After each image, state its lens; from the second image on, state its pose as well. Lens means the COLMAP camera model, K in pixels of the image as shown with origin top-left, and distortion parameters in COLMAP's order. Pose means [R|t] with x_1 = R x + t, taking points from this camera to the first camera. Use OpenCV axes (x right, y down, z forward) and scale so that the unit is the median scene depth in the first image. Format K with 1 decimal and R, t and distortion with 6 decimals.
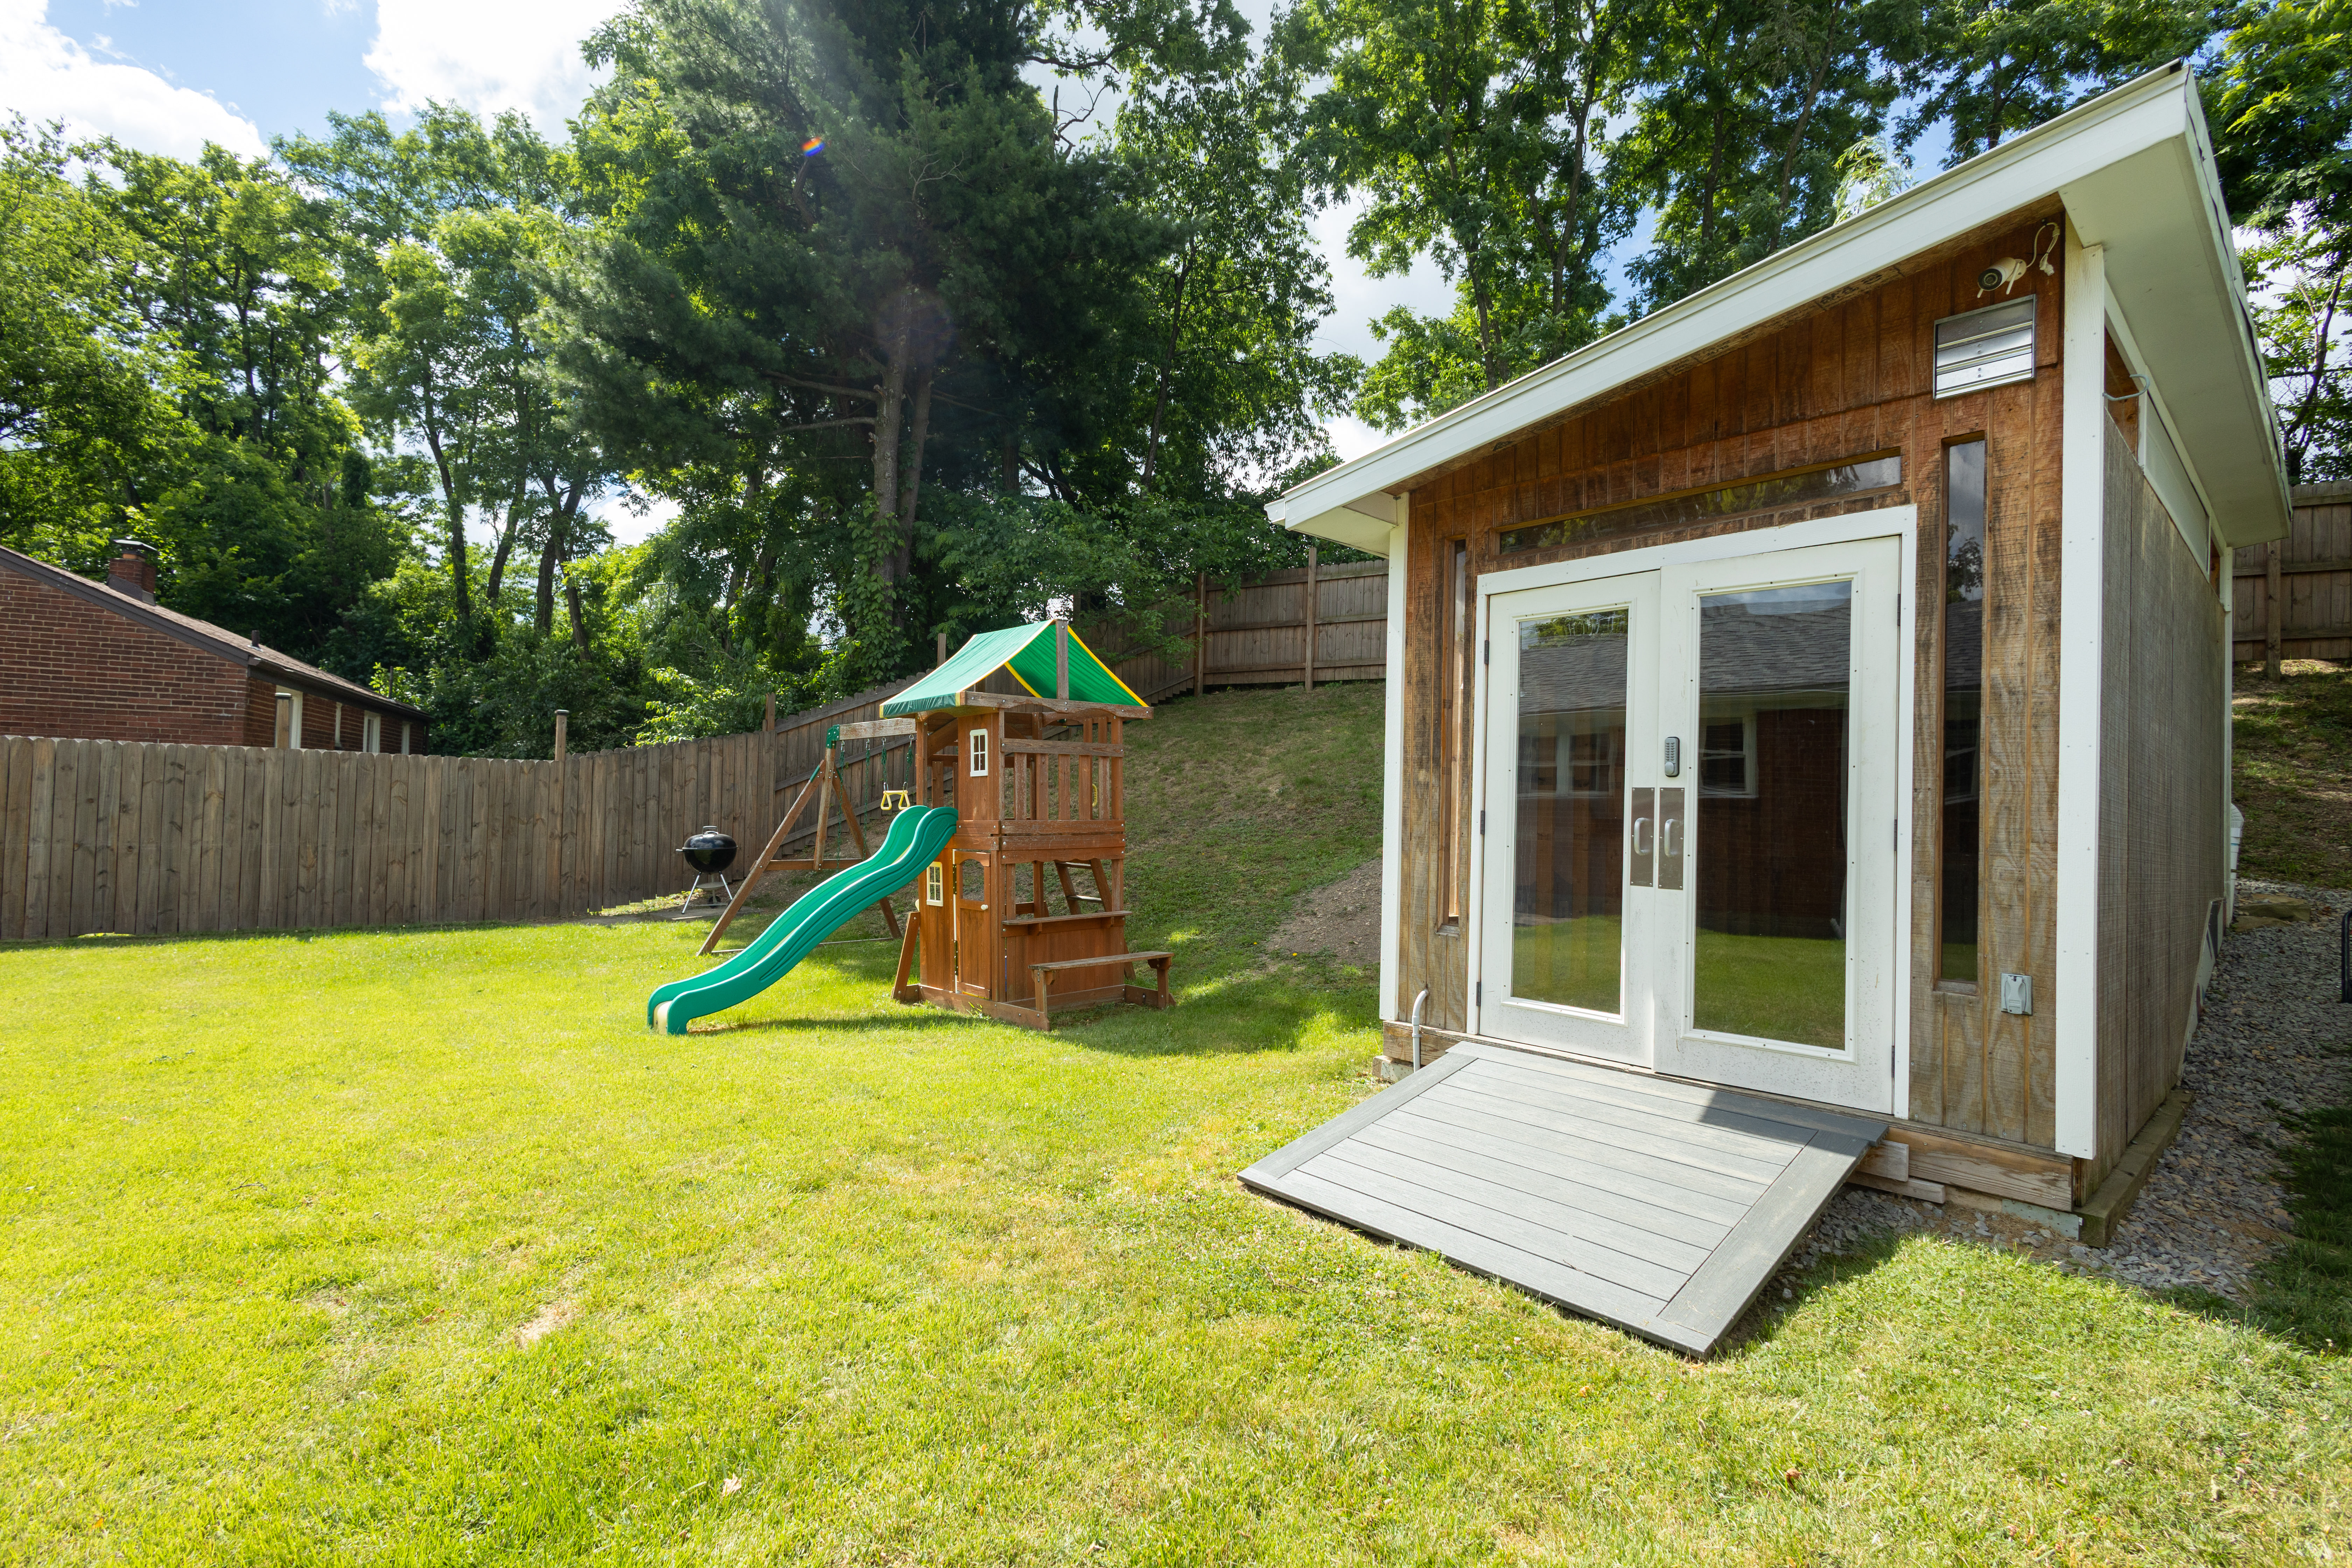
lens RADIAL K [[1089.4, 0, 1148.3], [0, 1089.4, 783.7], [0, 0, 1]] dist [0.009067, -0.005162]
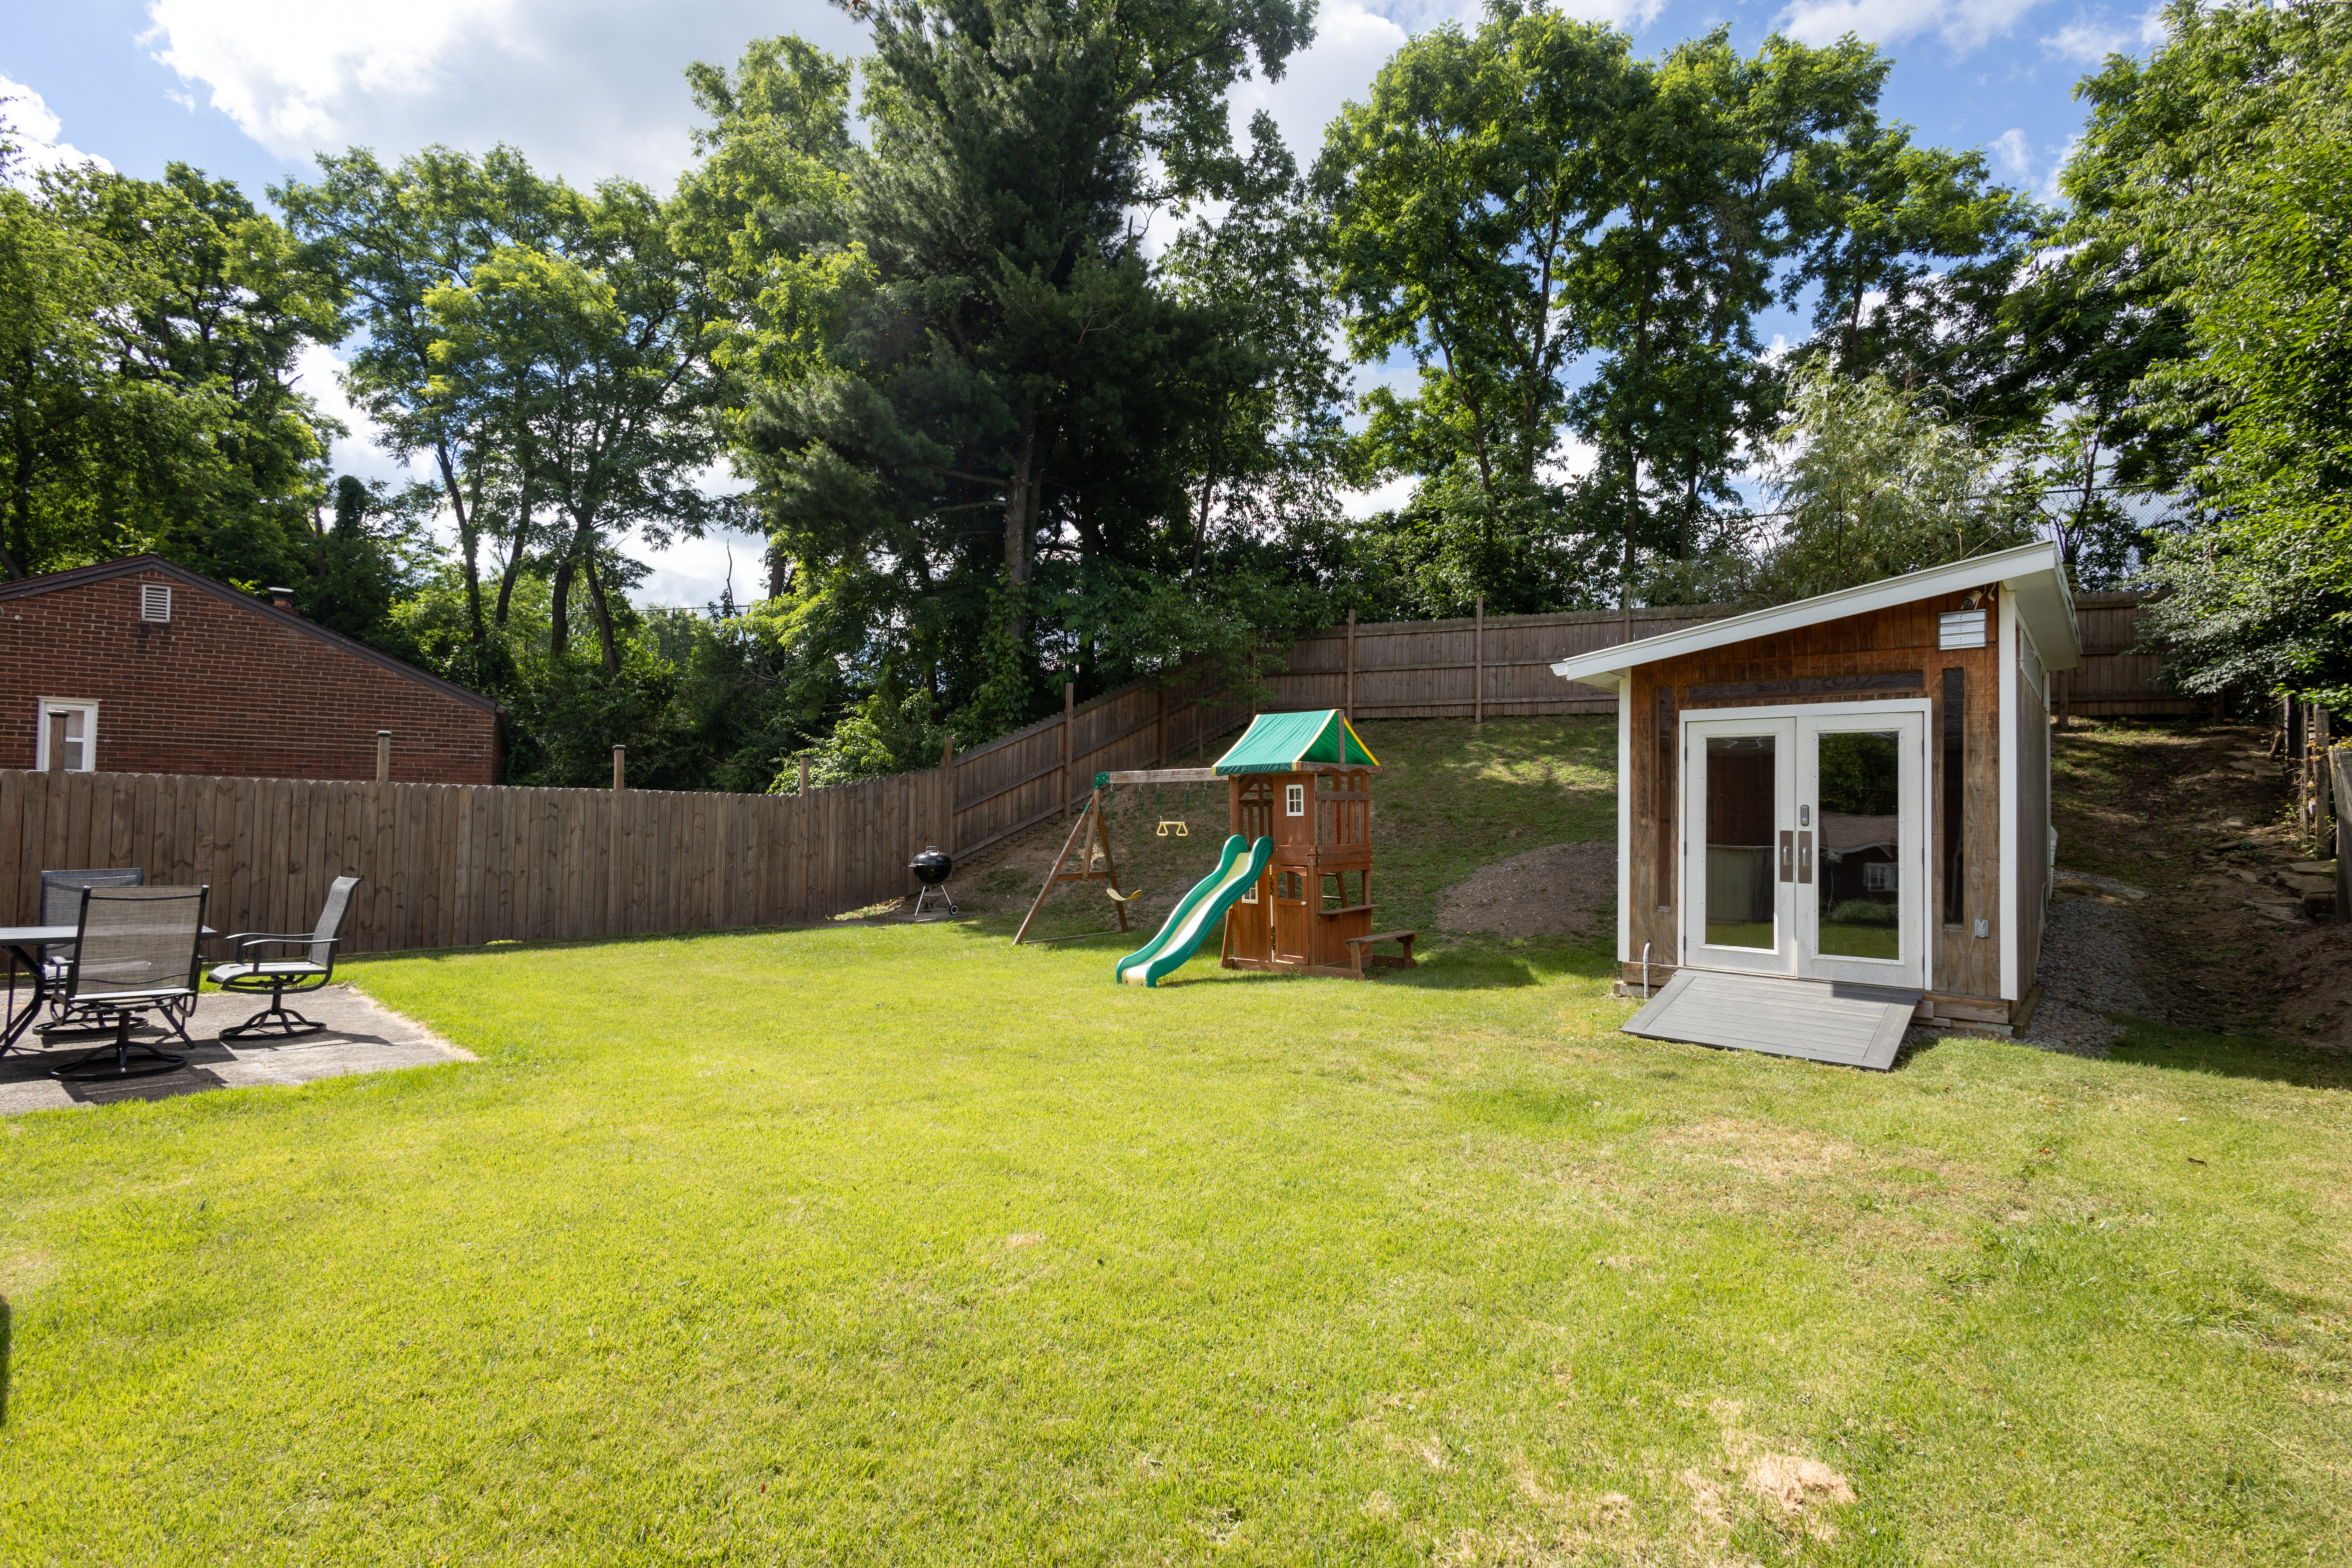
lens RADIAL K [[1051.6, 0, 1176.0], [0, 1051.6, 784.0], [0, 0, 1]] dist [-0.000238, -0.000455]
pose [[0.994315, -0.007388, 0.106222, -0.597788], [0.007934, 0.999957, -0.004712, -0.057644], [-0.106183, 0.005528, 0.994331, -0.534637]]
